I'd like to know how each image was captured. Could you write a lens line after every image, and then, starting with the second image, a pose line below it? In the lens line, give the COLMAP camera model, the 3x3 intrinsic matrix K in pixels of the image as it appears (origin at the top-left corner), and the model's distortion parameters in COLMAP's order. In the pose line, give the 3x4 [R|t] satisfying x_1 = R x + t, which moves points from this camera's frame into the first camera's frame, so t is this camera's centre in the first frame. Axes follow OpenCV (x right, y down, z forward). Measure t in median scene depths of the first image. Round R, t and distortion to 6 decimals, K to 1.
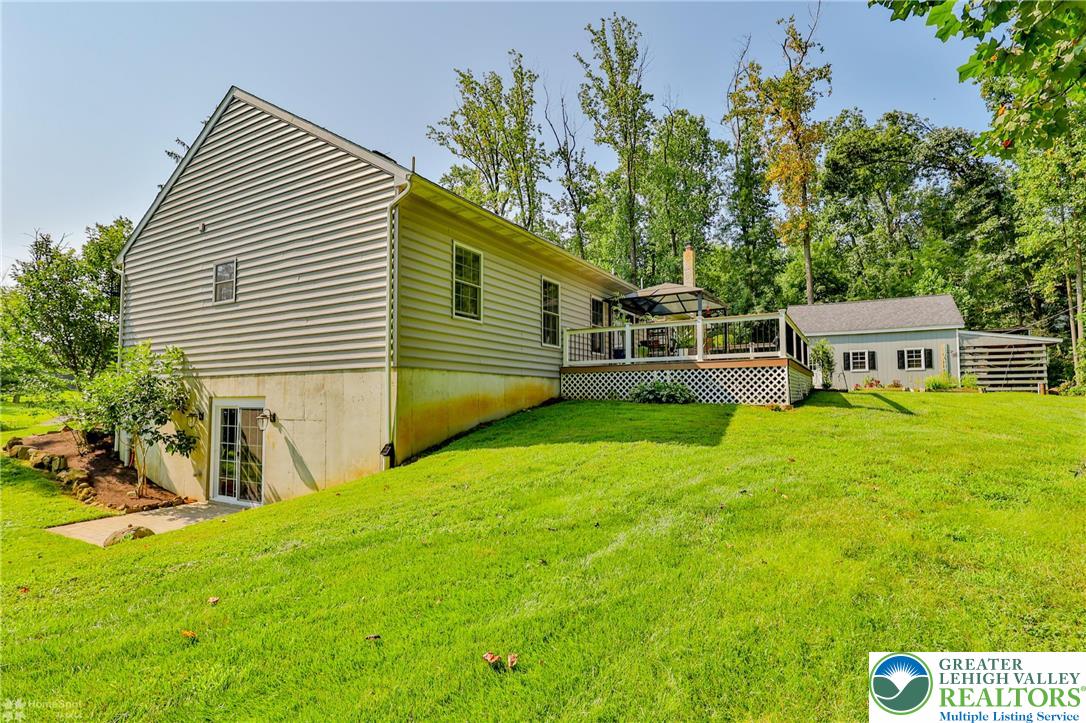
lens RADIAL K [[520.9, 0, 543.0], [0, 520.9, 361.5], [0, 0, 1]] dist [0.002707, 0.001089]
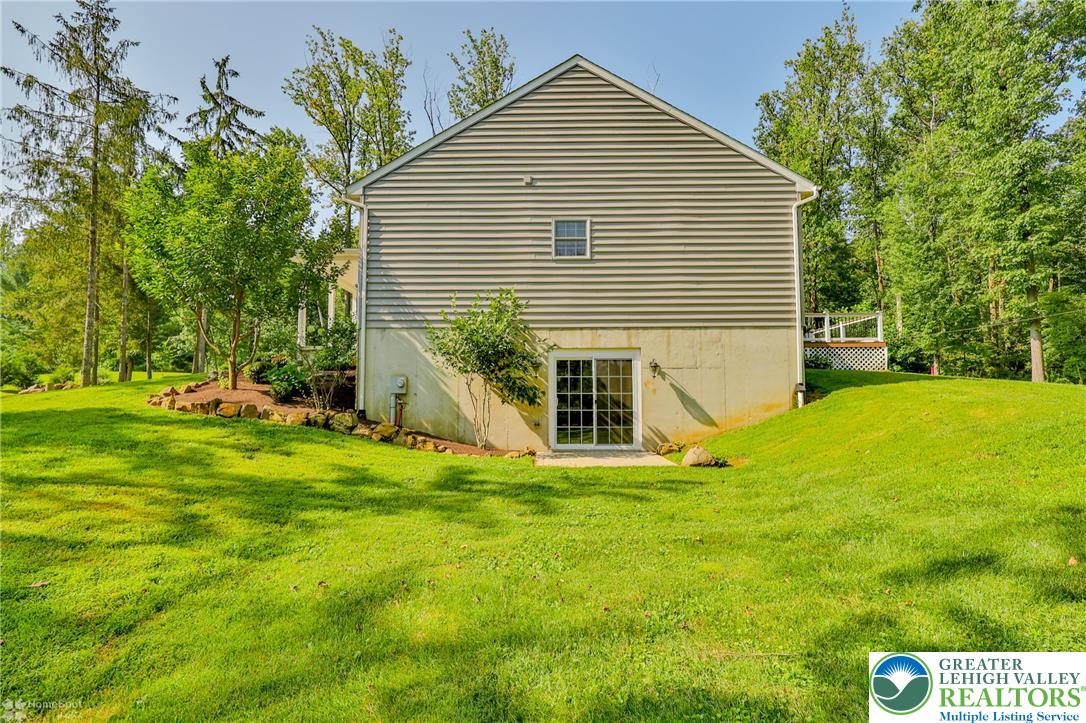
lens RADIAL K [[520.9, 0, 543.0], [0, 520.9, 361.5], [0, 0, 1]] dist [0.002707, 0.001089]
pose [[0.871402, 0.039776, 0.488954, -1.304321], [-0.033924, 0.999207, -0.020825, 0.130846], [-0.489394, 0.001560, 0.872061, 0.136501]]
